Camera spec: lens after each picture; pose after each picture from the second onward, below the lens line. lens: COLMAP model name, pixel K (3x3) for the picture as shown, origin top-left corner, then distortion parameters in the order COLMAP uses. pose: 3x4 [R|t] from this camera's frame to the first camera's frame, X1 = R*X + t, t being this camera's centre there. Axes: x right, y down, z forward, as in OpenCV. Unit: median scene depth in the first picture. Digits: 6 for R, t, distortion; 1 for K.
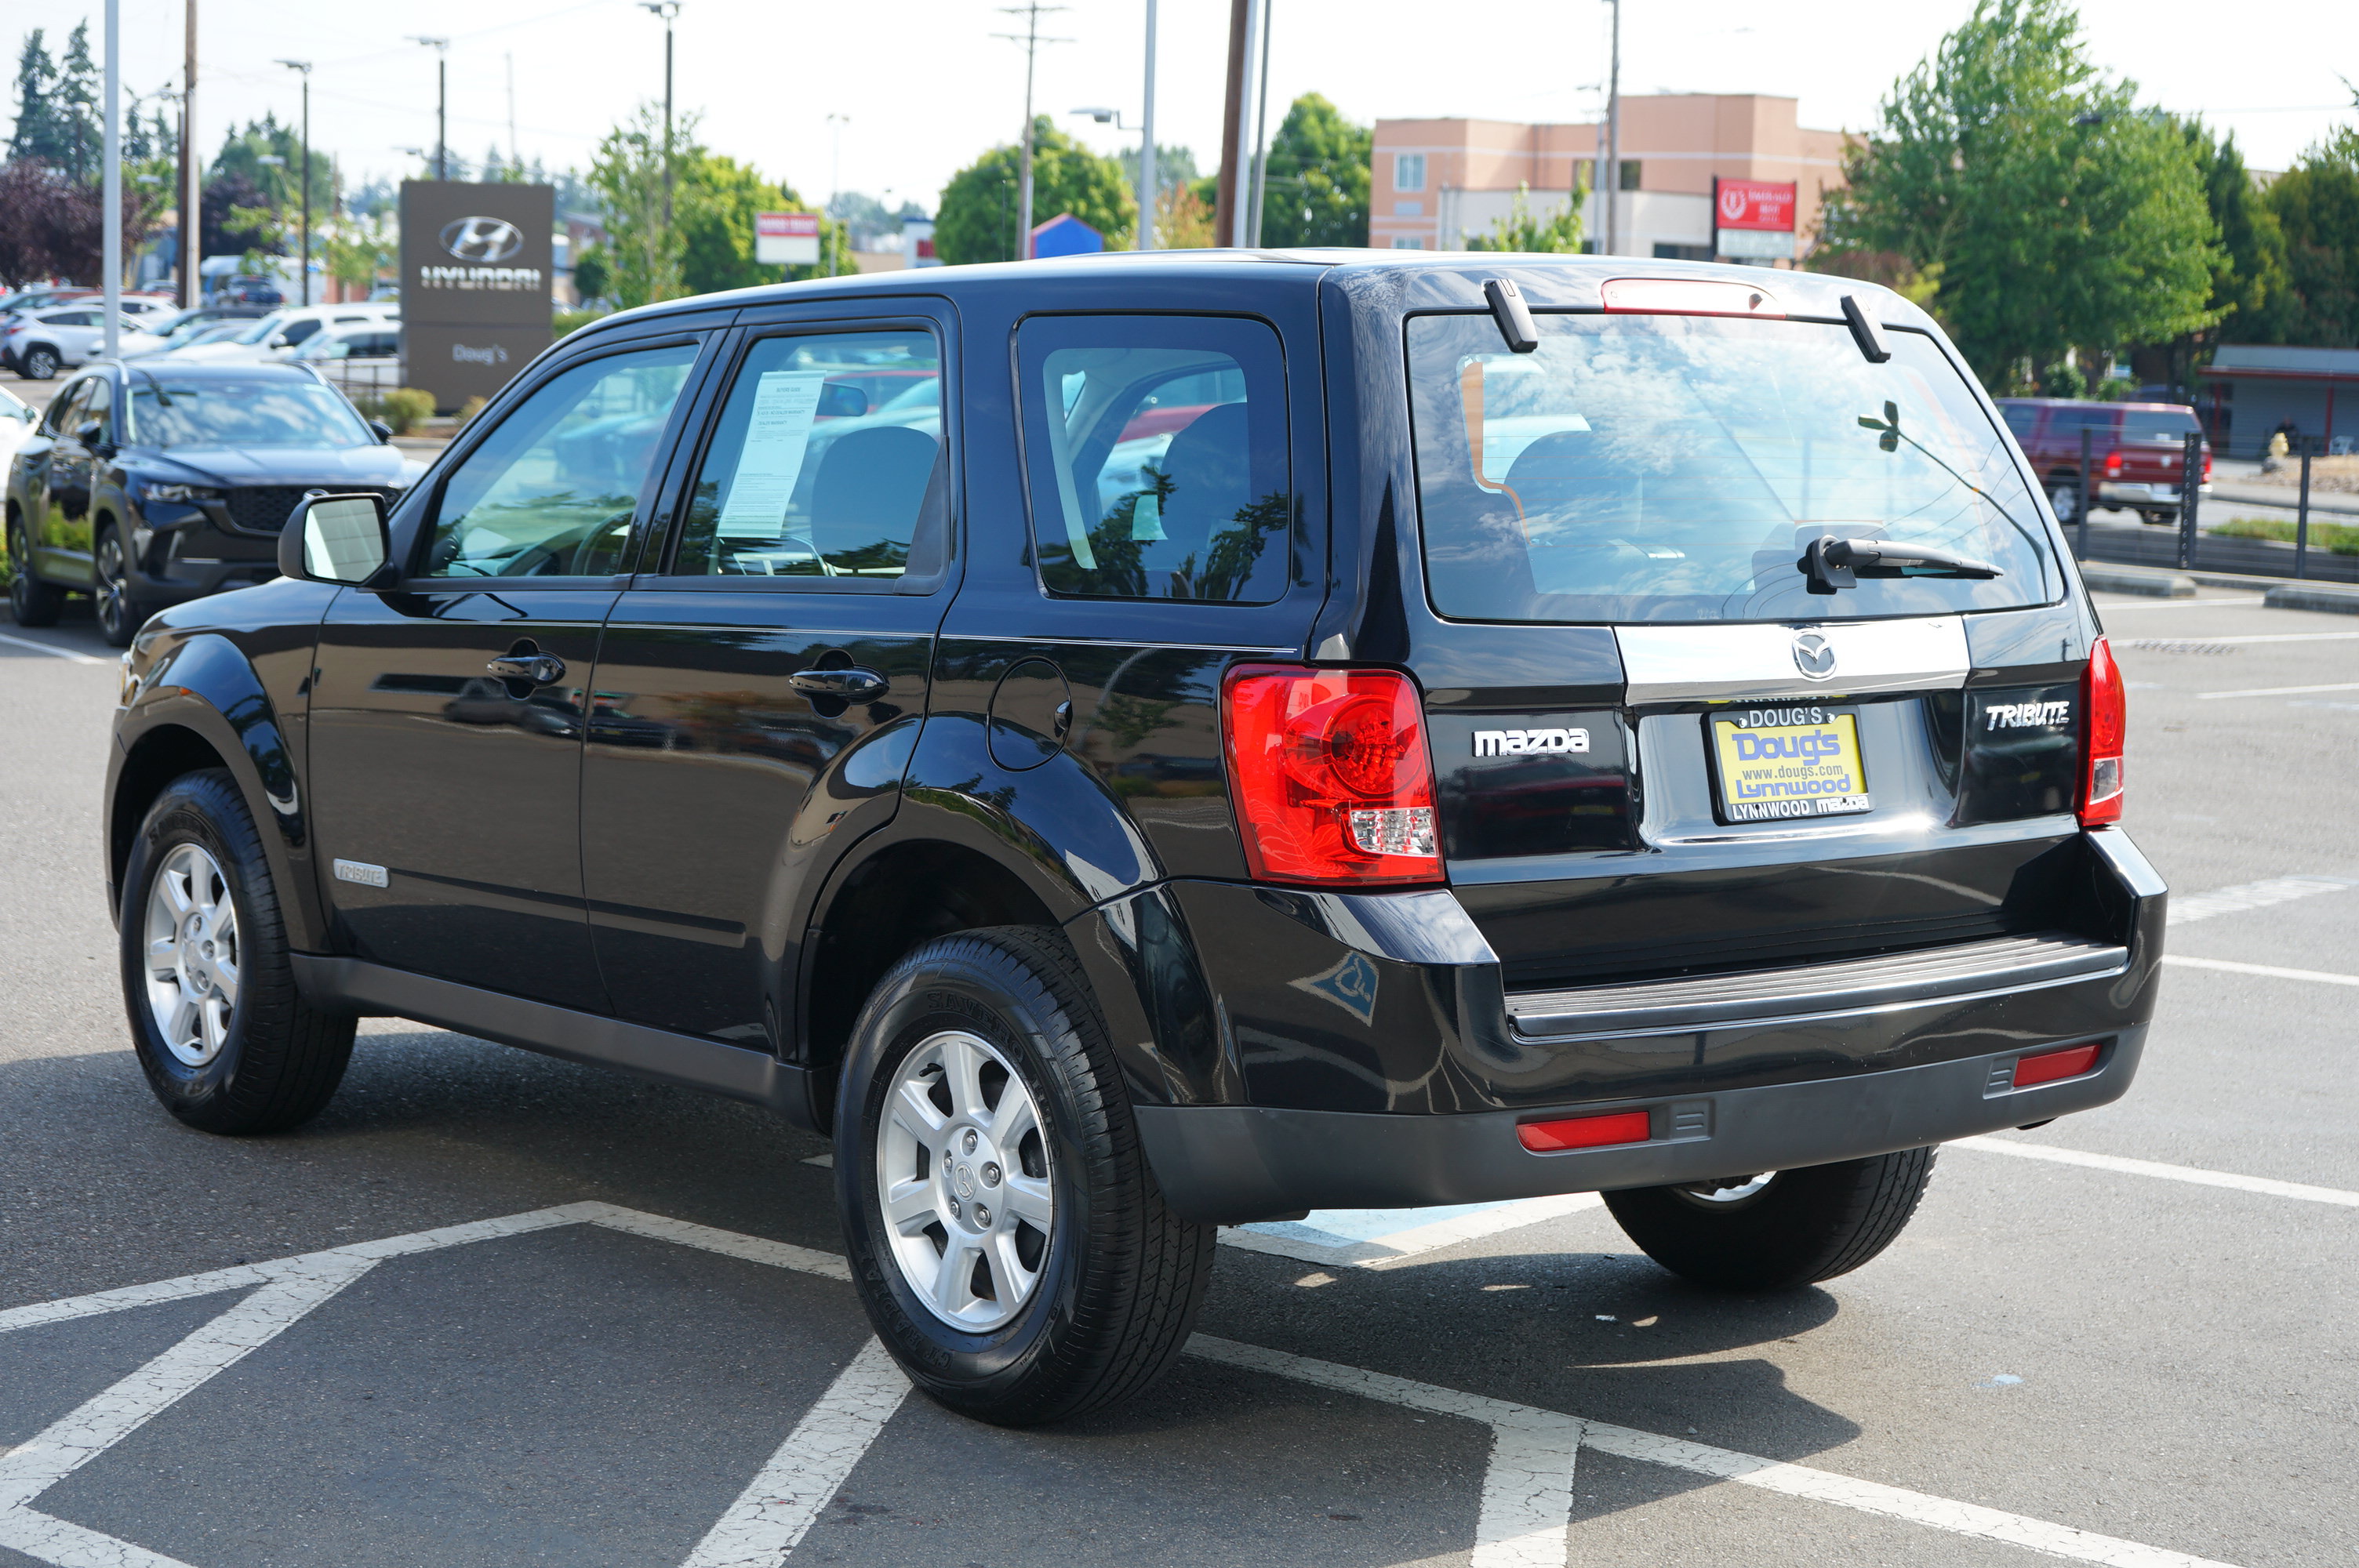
lens RADIAL K [[4246.7, 0, 1175.7], [0, 4246.7, 771.0], [0, 0, 1]] dist [-0.011279, 0.000000]
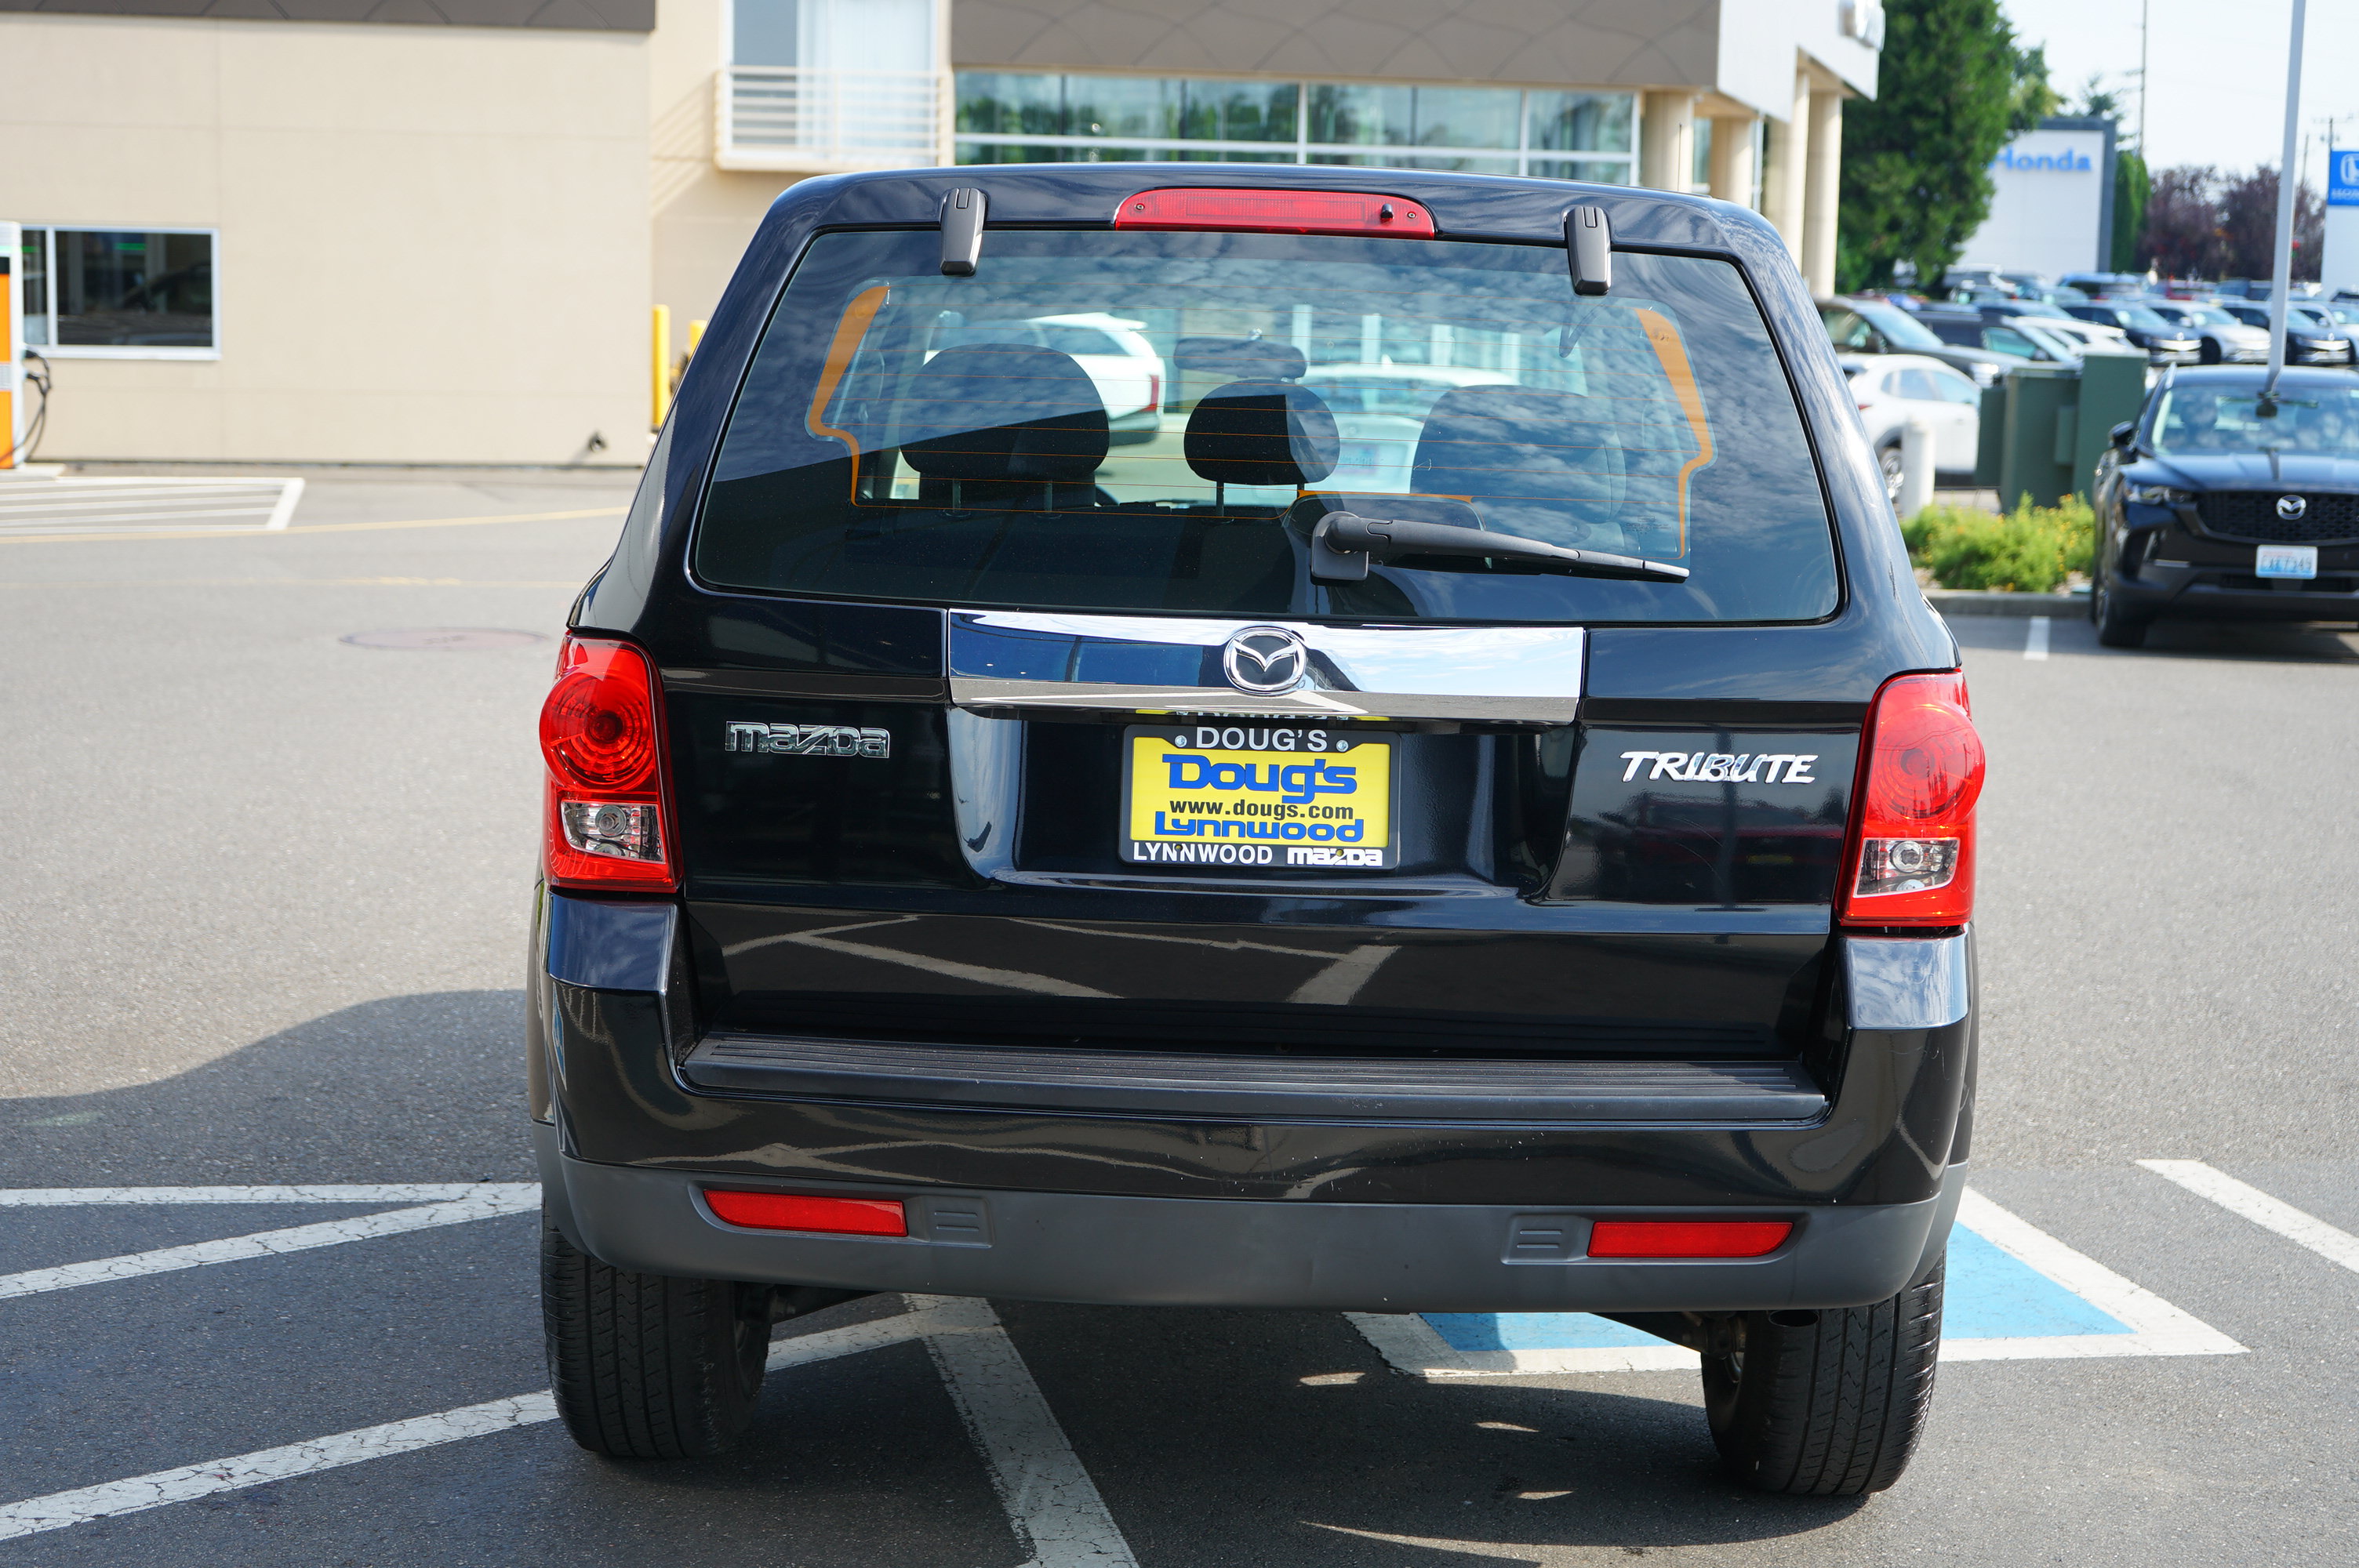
lens RADIAL K [[3903.9, 0, 1190.9], [0, 3903.9, 790.6], [0, 0, 1]] dist [-0.026106, 0.000000]
pose [[0.773680, 0.079707, -0.628542, 0.587725], [-0.076167, 0.996561, 0.032622, -0.025707], [0.628981, 0.022635, 0.777091, 0.428972]]
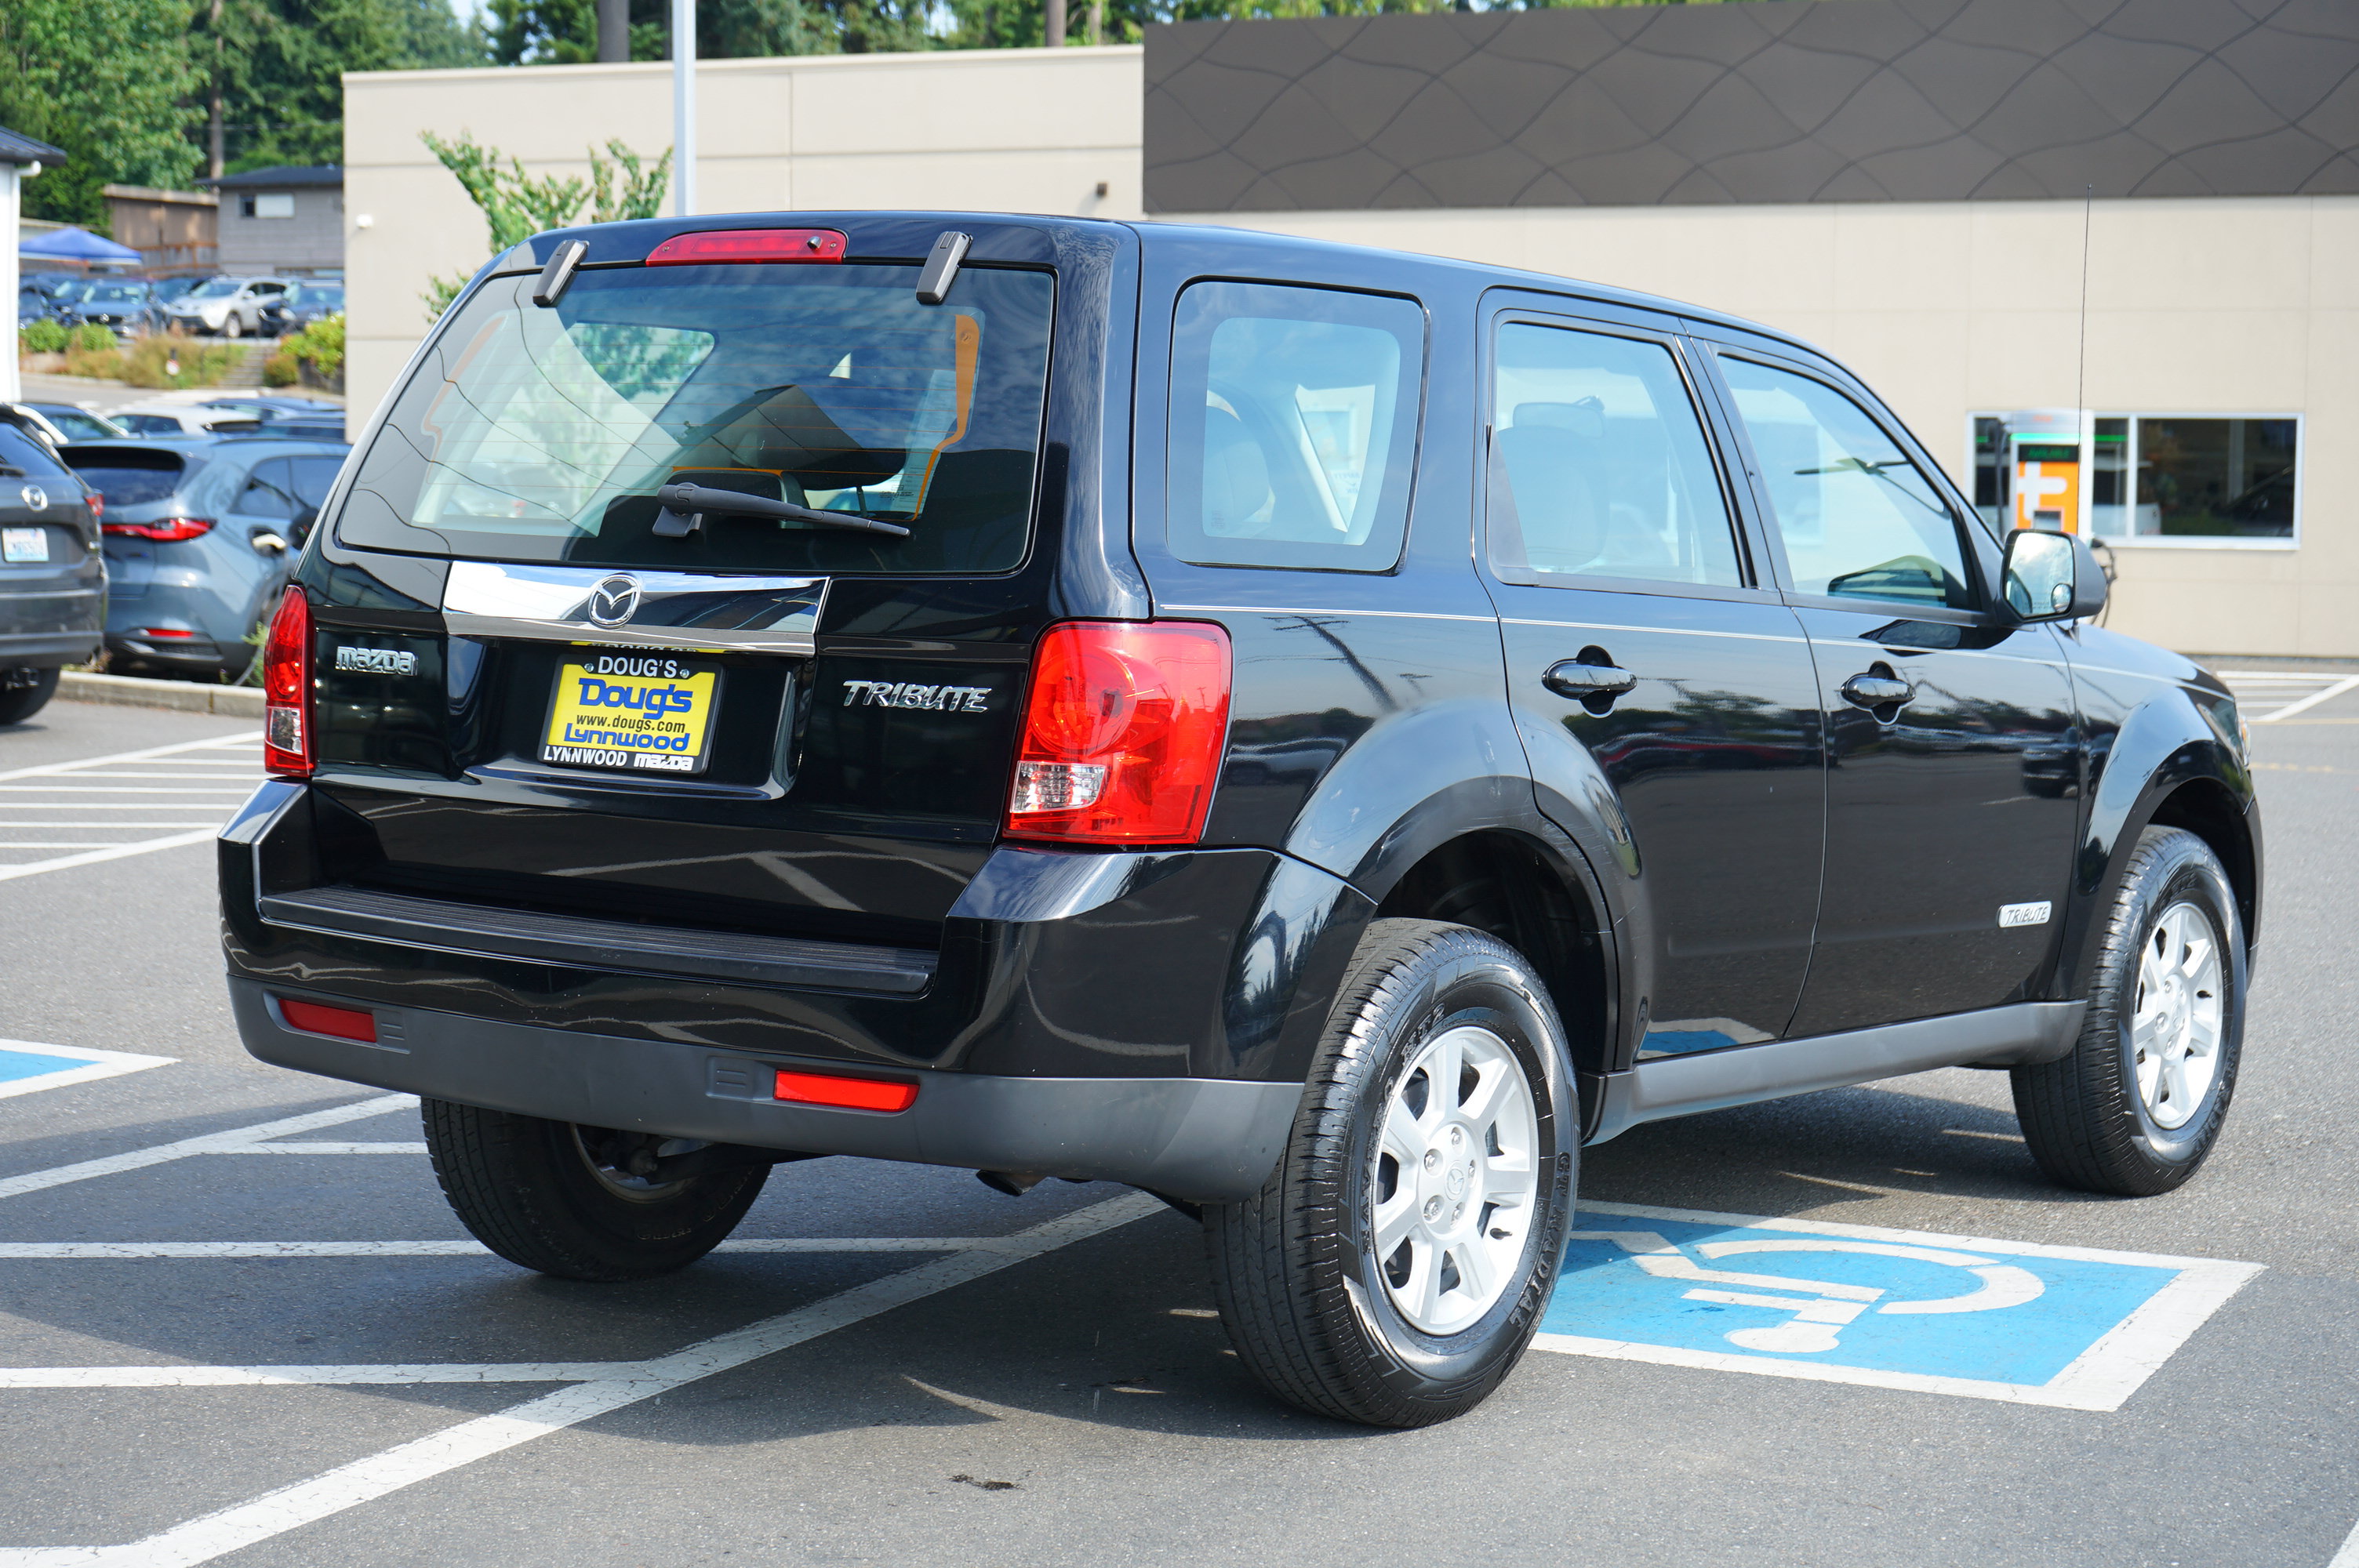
lens RADIAL K [[4246.7, 0, 1183.3], [0, 4246.7, 778.7], [0, 0, 1]] dist [-0.011279, 0.000000]
pose [[0.258837, 0.056033, -0.964294, 1.114130], [-0.113324, 0.993183, 0.027293, -0.027955], [0.959250, 0.102213, 0.263423, 0.864344]]
